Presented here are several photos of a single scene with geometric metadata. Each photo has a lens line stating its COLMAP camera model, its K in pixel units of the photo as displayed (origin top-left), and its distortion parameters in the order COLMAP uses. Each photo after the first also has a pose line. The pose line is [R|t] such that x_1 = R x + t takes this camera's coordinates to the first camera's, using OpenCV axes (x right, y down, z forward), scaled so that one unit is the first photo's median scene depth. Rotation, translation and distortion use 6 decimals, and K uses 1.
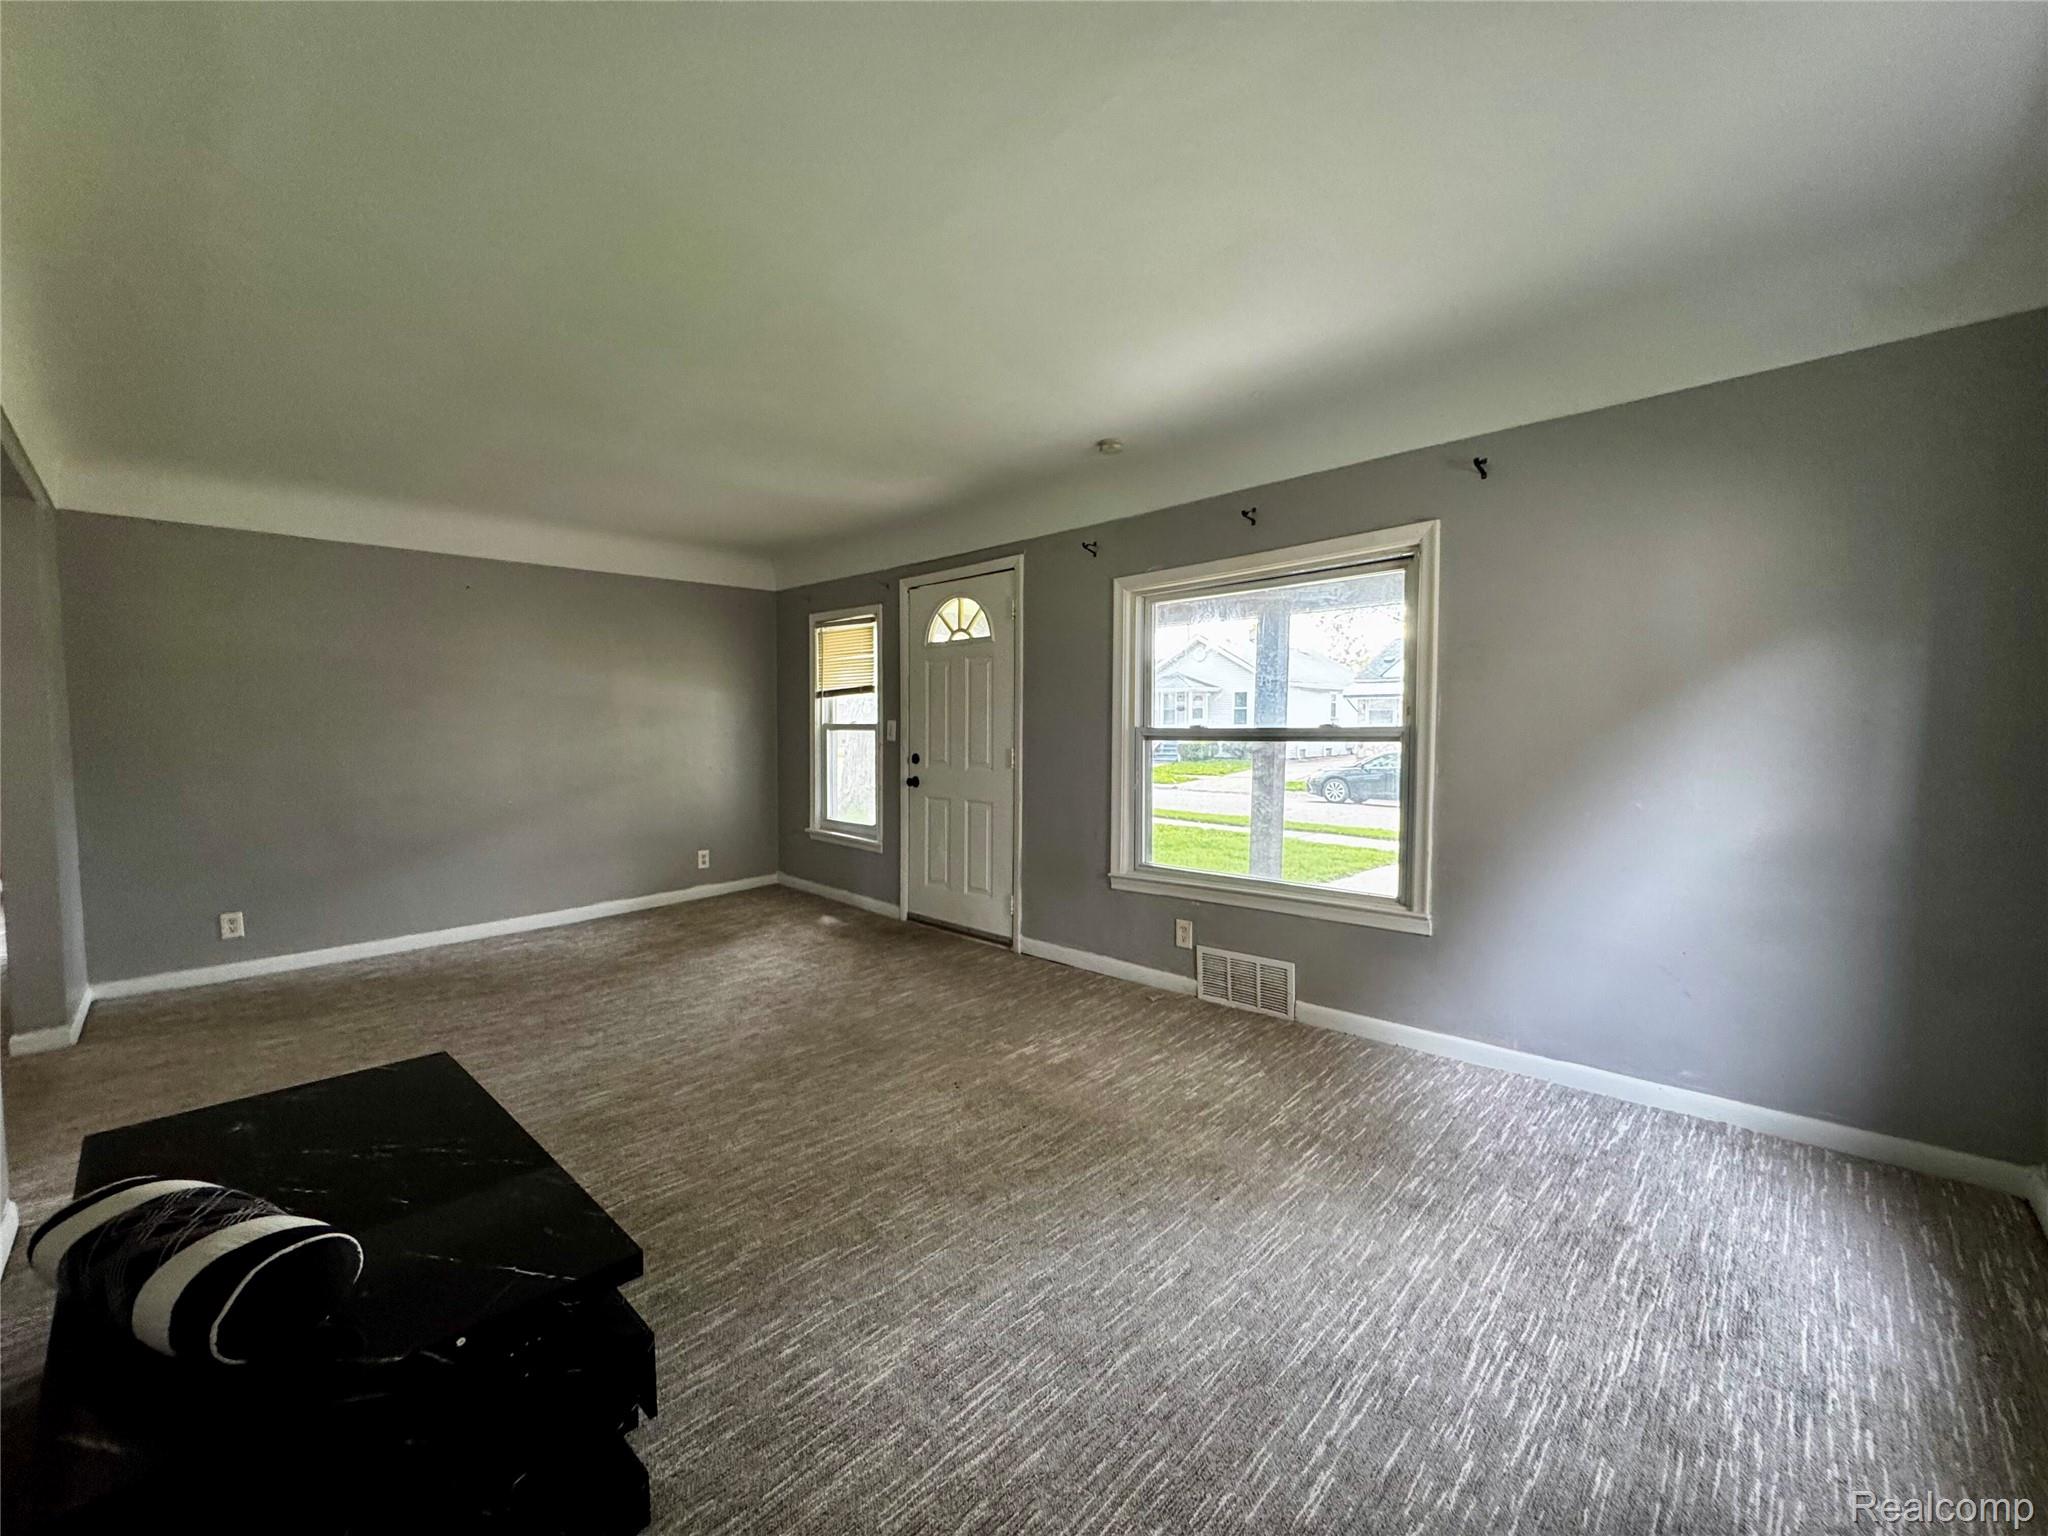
lens RADIAL K [[818.3, 0, 1023.6], [0, 818.3, 768.8], [0, 0, 1]] dist [-0.000832, 0.000733]
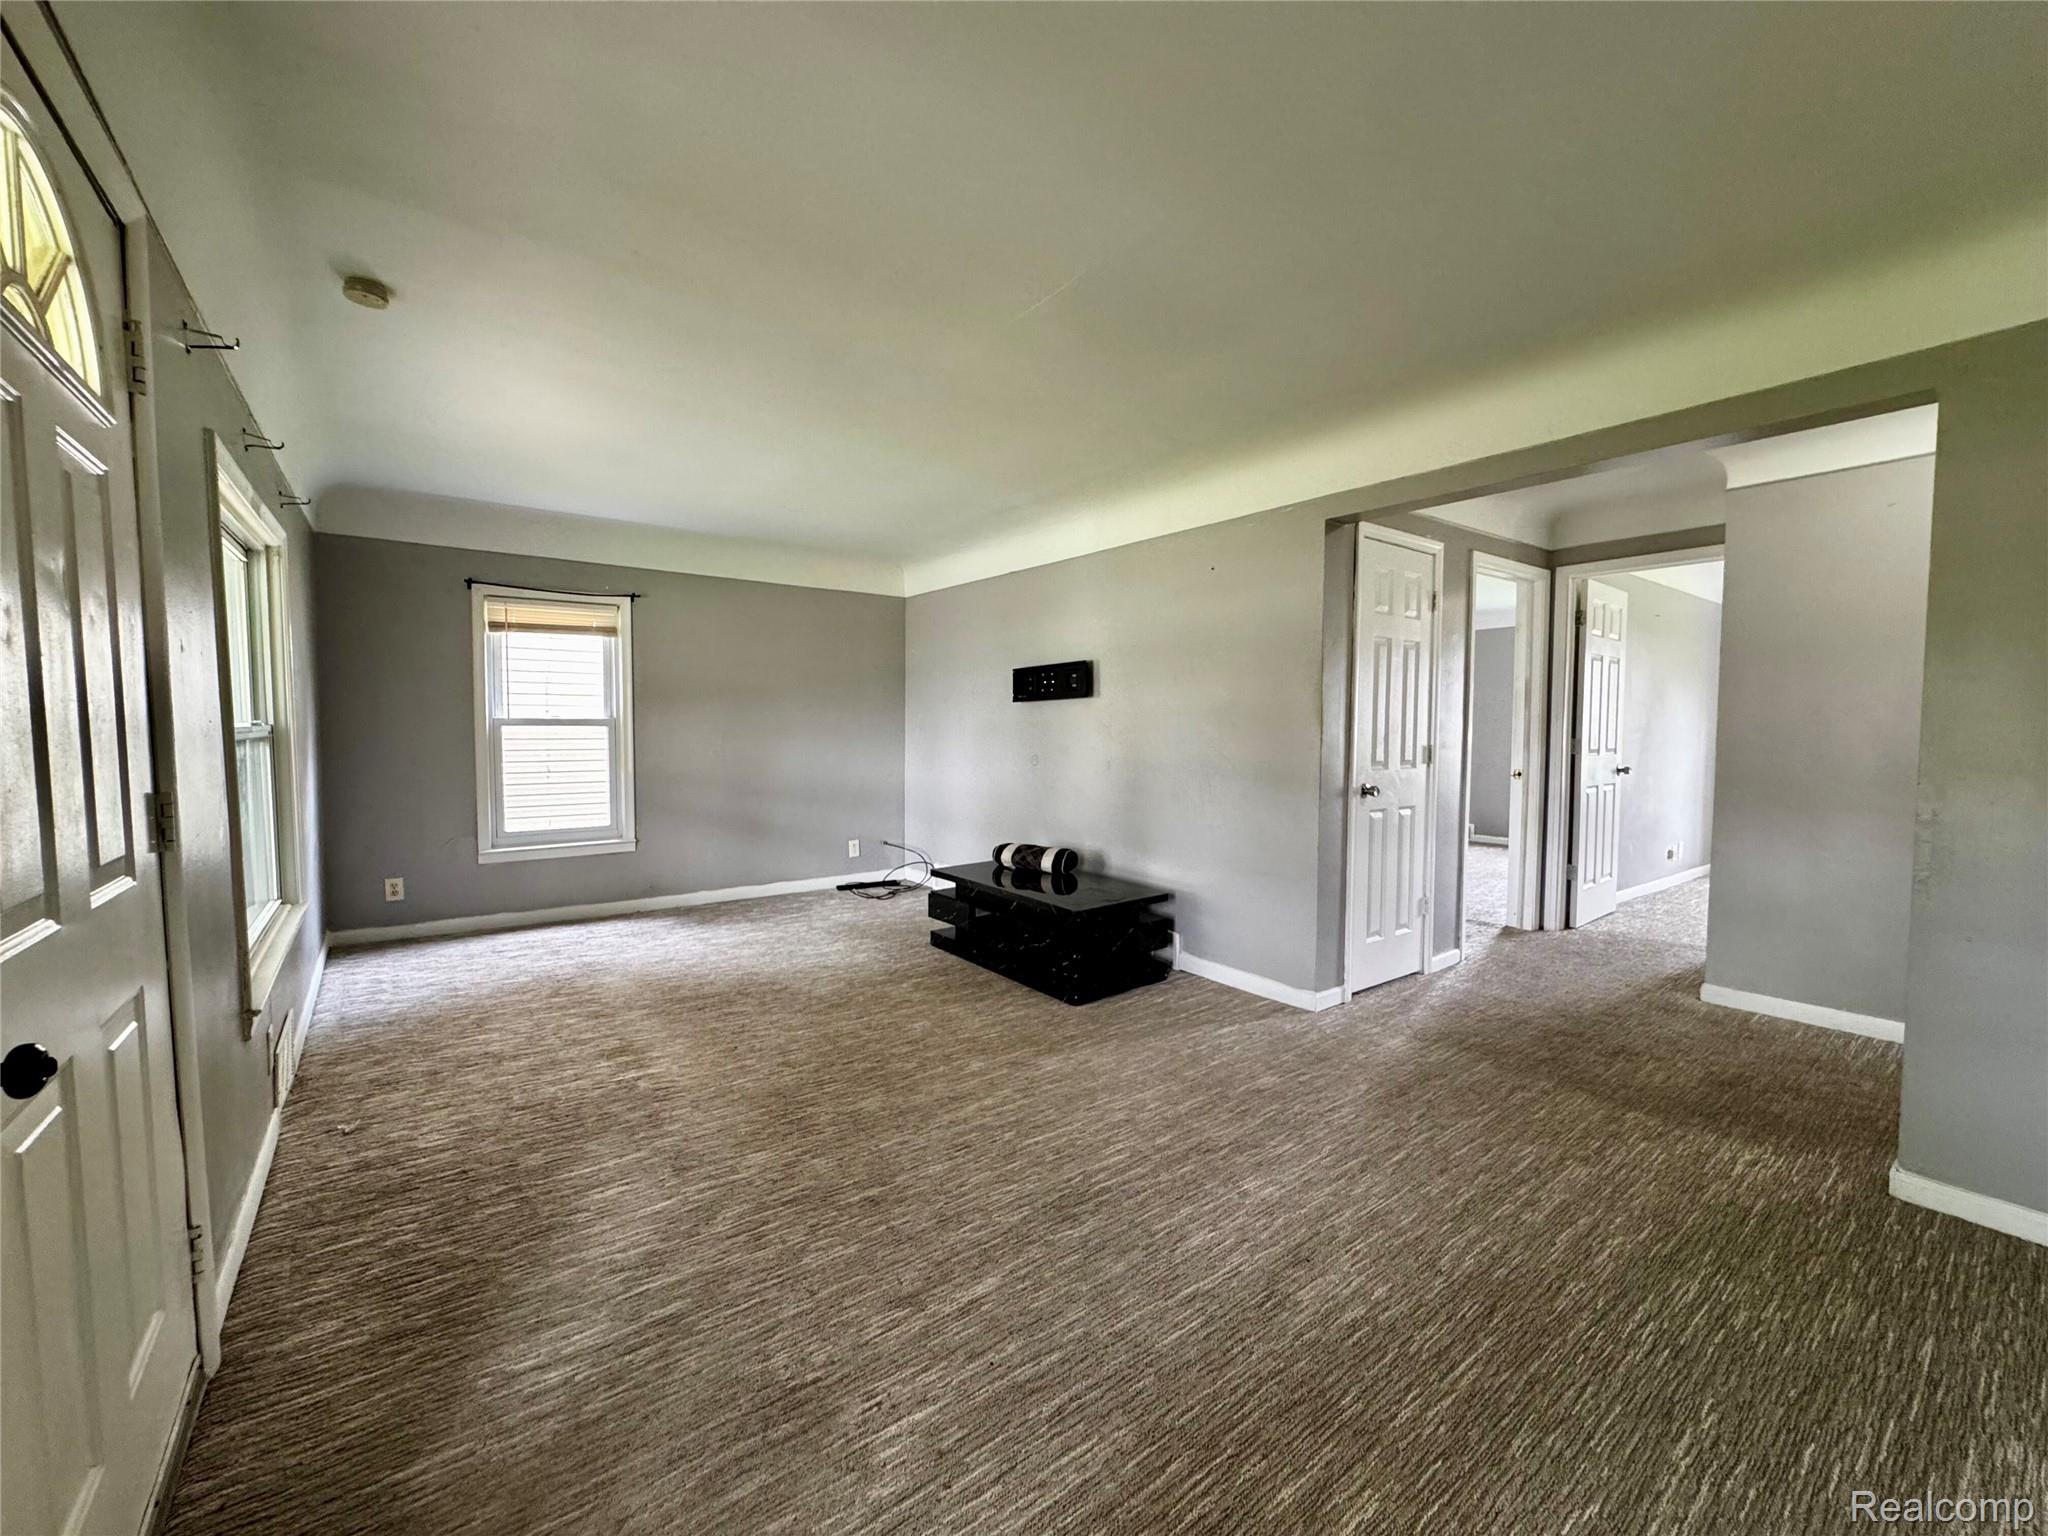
lens RADIAL K [[818.3, 0, 1024.6], [0, 818.3, 766.8], [0, 0, 1]] dist [-0.000832, 0.000733]
pose [[-0.988349, -0.006462, 0.152066, -0.584854], [0.009422, 0.994585, 0.103501, -0.095760], [-0.151911, 0.103728, -0.982936, 1.835417]]
